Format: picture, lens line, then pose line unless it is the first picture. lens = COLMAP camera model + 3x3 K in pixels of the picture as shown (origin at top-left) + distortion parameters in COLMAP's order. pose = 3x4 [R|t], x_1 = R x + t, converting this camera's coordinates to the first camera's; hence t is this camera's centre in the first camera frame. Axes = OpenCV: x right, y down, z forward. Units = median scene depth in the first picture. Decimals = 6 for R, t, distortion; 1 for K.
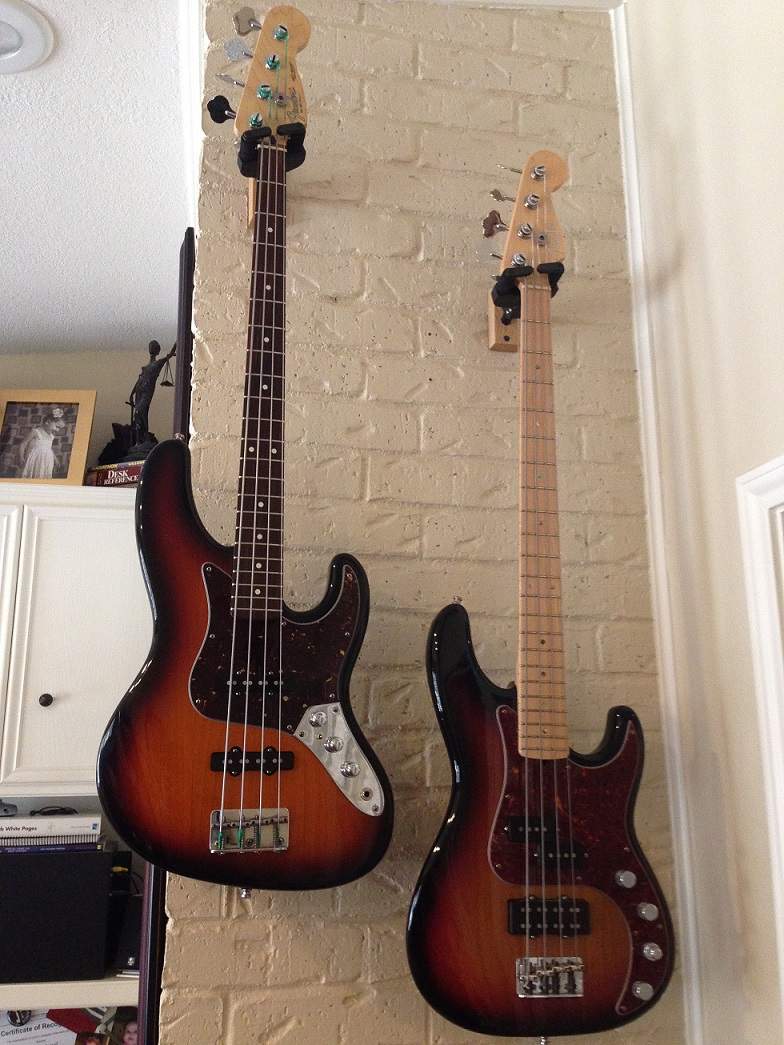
lens RADIAL K [[979.9, 0, 412.1], [0, 979.9, 516.7], [0, 0, 1]] dist [0.067037, -0.054135]
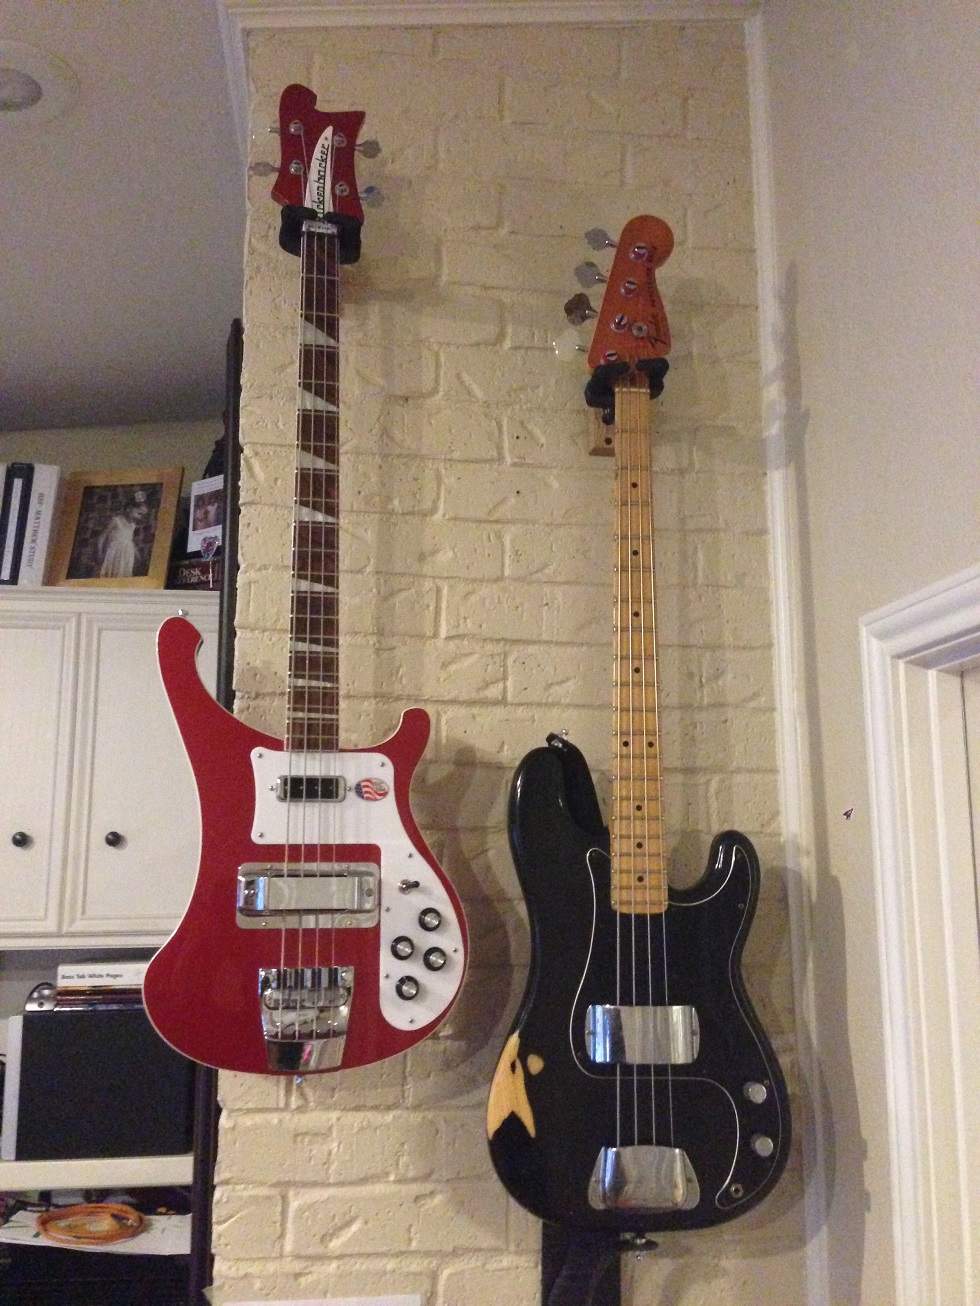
lens RADIAL K [[1224.6, 0, 518.7], [0, 1224.6, 651.5], [0, 0, 1]] dist [0.067037, -0.054135]
pose [[0.998217, -0.009176, -0.058983, 0.083557], [0.013026, 0.997785, 0.065233, -0.072977], [0.058254, -0.065885, 0.996125, -0.076431]]
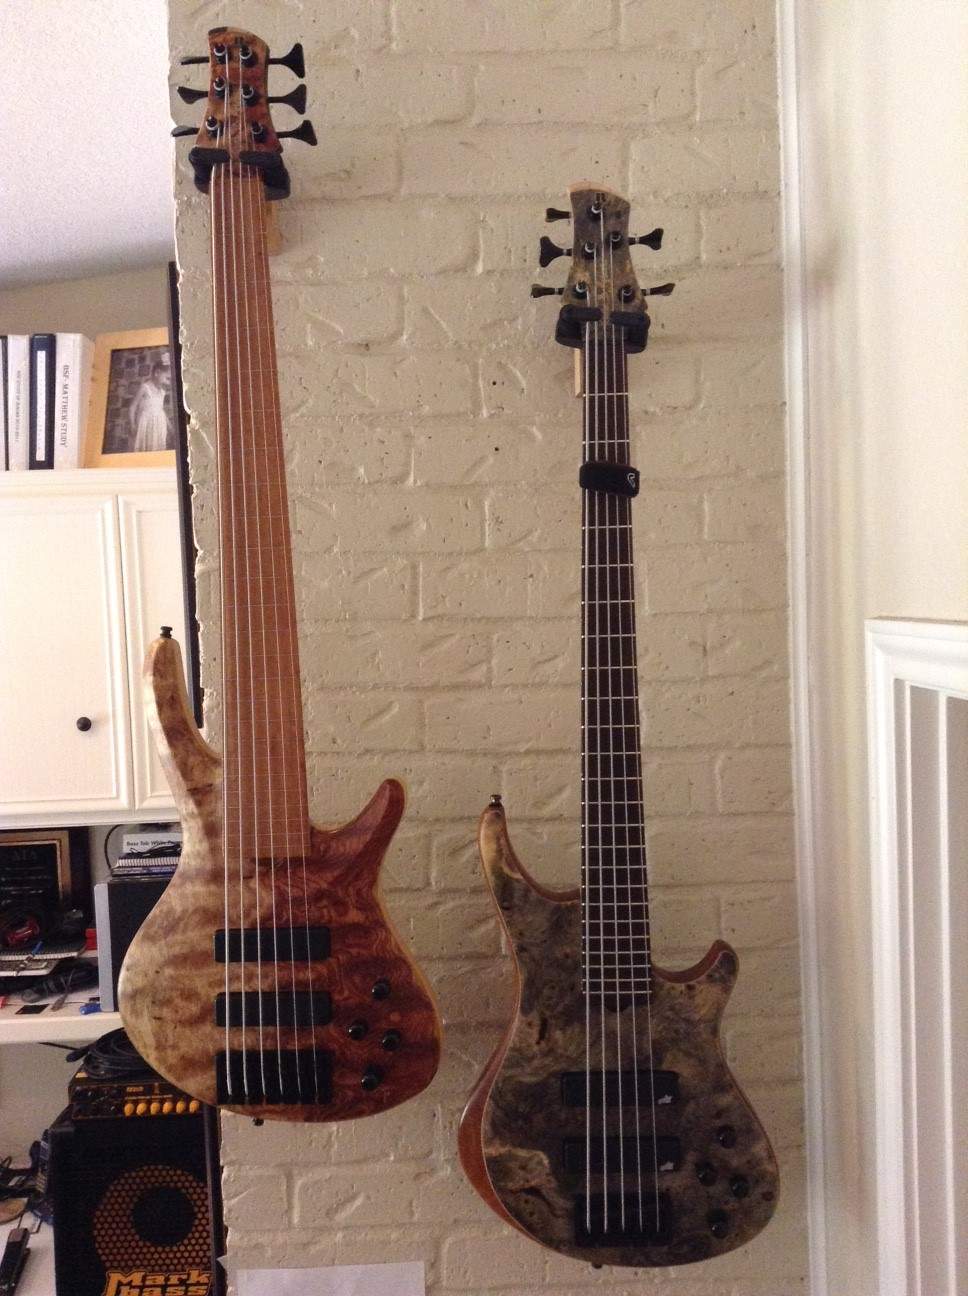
lens RADIAL K [[1213.3, 0, 514.1], [0, 1213.3, 658.4], [0, 0, 1]] dist [0.116880, -0.206400]
pose [[0.984025, -0.016347, -0.177278, 0.203233], [0.068053, 0.954691, 0.289713, -0.264501], [0.164510, -0.297149, 0.940552, 0.061544]]
